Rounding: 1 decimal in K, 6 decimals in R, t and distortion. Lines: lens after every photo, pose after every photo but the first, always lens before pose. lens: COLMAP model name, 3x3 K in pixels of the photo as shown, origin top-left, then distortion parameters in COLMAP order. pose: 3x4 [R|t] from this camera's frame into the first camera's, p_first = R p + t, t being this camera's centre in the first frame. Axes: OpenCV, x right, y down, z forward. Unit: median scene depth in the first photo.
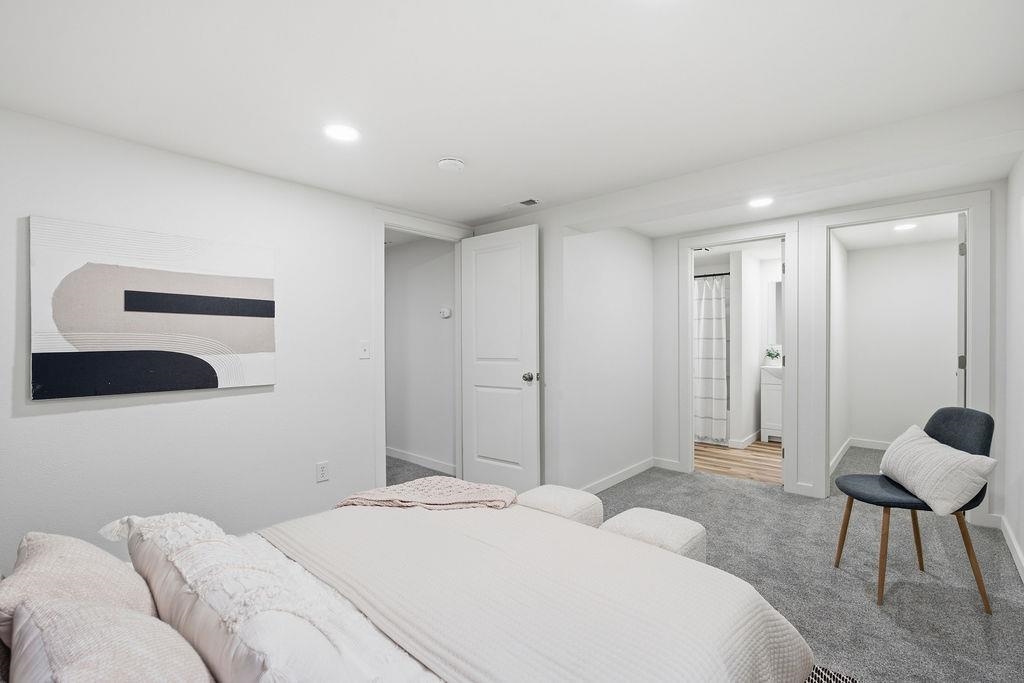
lens RADIAL K [[455.2, 0, 512.0], [0, 455.2, 341.5], [0, 0, 1]] dist [-0.035312, 0.000123]
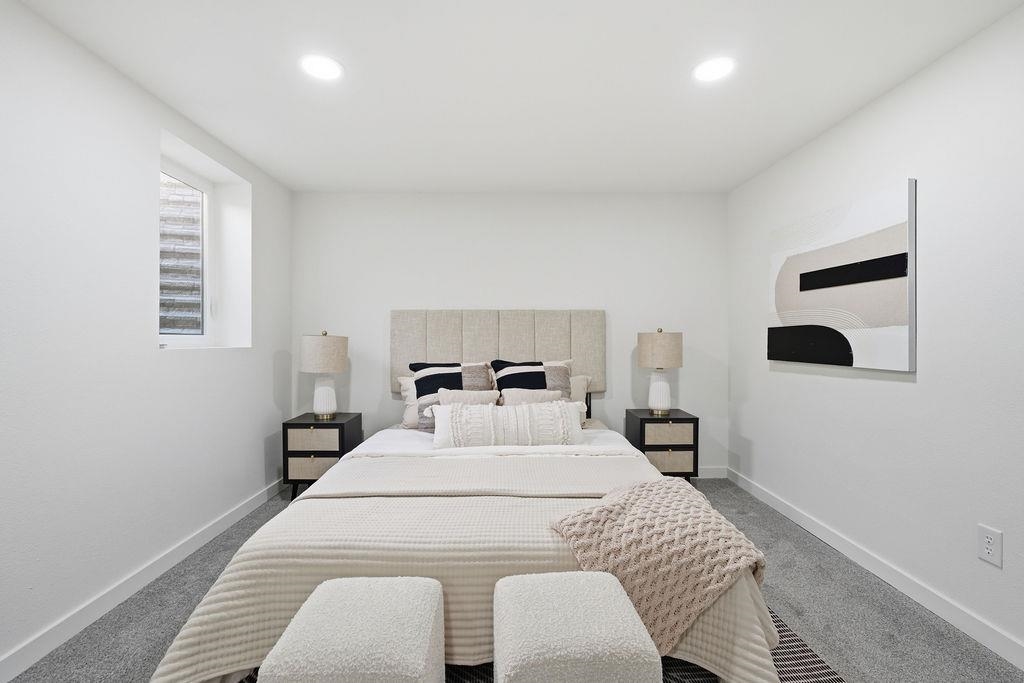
lens RADIAL K [[453.4, 0, 512.0], [0, 453.4, 341.5], [0, 0, 1]] dist [-0.009778, 0.005765]
pose [[-0.727947, 0.007077, -0.685597, 0.477350], [0.003137, 0.999971, 0.006991, 0.050247], [0.685627, 0.002938, -0.727948, 1.305543]]
